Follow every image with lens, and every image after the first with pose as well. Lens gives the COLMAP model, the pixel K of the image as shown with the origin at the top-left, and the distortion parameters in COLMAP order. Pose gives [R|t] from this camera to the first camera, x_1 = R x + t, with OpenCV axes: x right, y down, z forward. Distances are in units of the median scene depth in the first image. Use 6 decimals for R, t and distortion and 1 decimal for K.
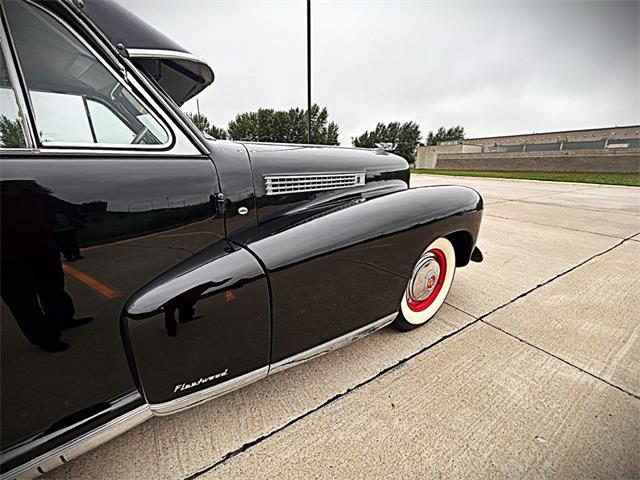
lens RADIAL K [[258.3, 0, 320.0], [0, 258.3, 240.0], [0, 0, 1]] dist [0.000010, 0.000075]
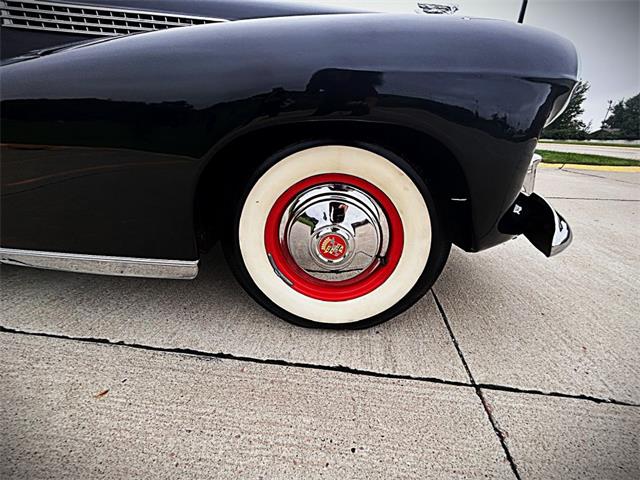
lens RADIAL K [[258.3, 0, 320.0], [0, 258.3, 240.0], [0, 0, 1]] dist [0.000010, 0.000075]
pose [[0.778719, 0.240064, -0.579626, 0.540639], [-0.191784, 0.970756, 0.144400, 0.069941], [0.597341, -0.001284, 0.801987, 0.478943]]
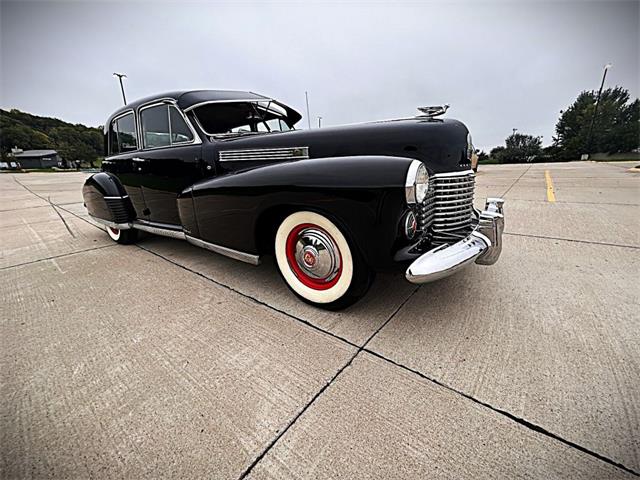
lens RADIAL K [[258.3, 0, 320.0], [0, 258.3, 240.0], [0, 0, 1]] dist [0.000010, 0.000075]
pose [[0.343064, 0.253908, -0.904344, 1.016330], [-0.229538, 0.956245, 0.181404, -0.066274], [0.910834, 0.145348, 0.386335, 0.521716]]
